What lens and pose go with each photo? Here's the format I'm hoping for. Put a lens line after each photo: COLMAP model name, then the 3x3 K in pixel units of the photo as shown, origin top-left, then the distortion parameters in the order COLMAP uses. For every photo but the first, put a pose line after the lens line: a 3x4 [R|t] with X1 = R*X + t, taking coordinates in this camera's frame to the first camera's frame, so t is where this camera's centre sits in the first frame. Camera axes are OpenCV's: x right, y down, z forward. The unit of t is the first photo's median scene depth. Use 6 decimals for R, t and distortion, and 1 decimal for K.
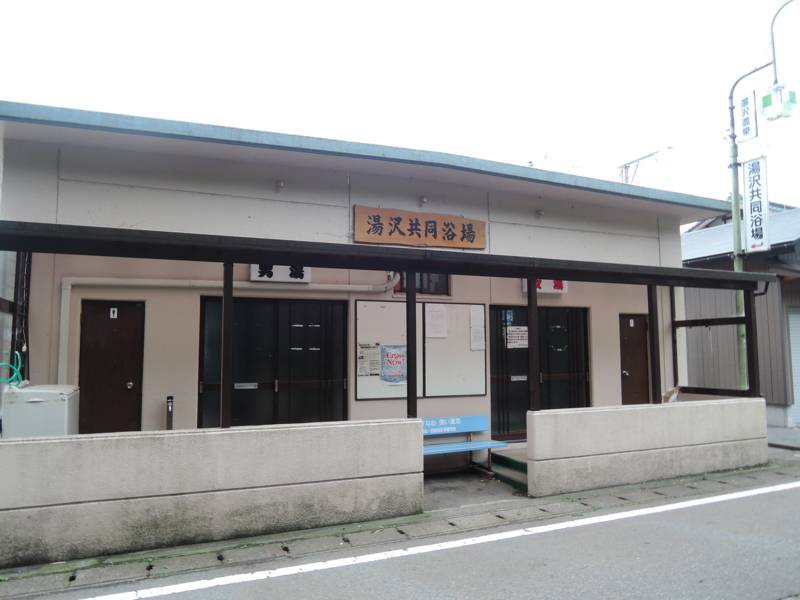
lens RADIAL K [[586.9, 0, 401.3], [0, 586.9, 299.1], [0, 0, 1]] dist [0.001189, 0.002694]
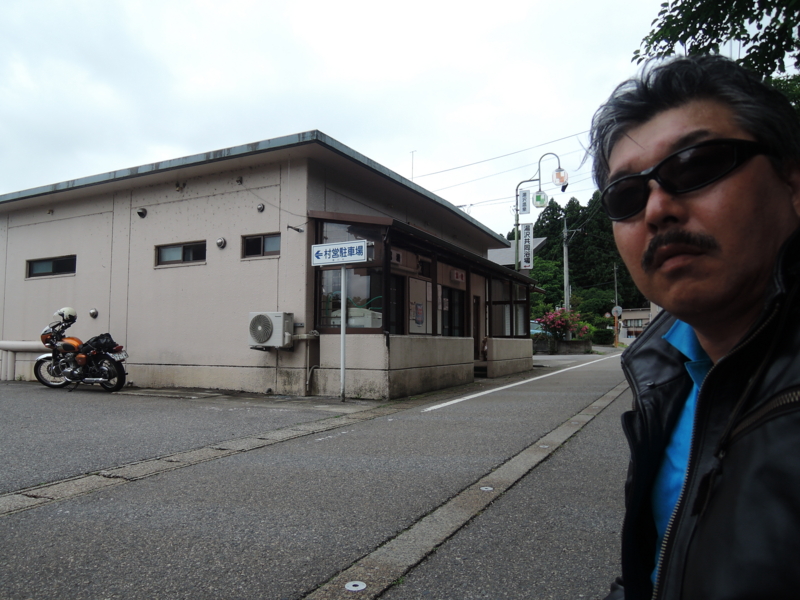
lens RADIAL K [[586.9, 0, 399.8], [0, 586.9, 300.5], [0, 0, 1]] dist [0.001189, 0.002694]
pose [[0.764273, 0.055141, 0.642531, -1.014407], [-0.057851, 0.998183, -0.016850, 0.085229], [-0.642293, -0.024293, 0.766074, -0.274904]]
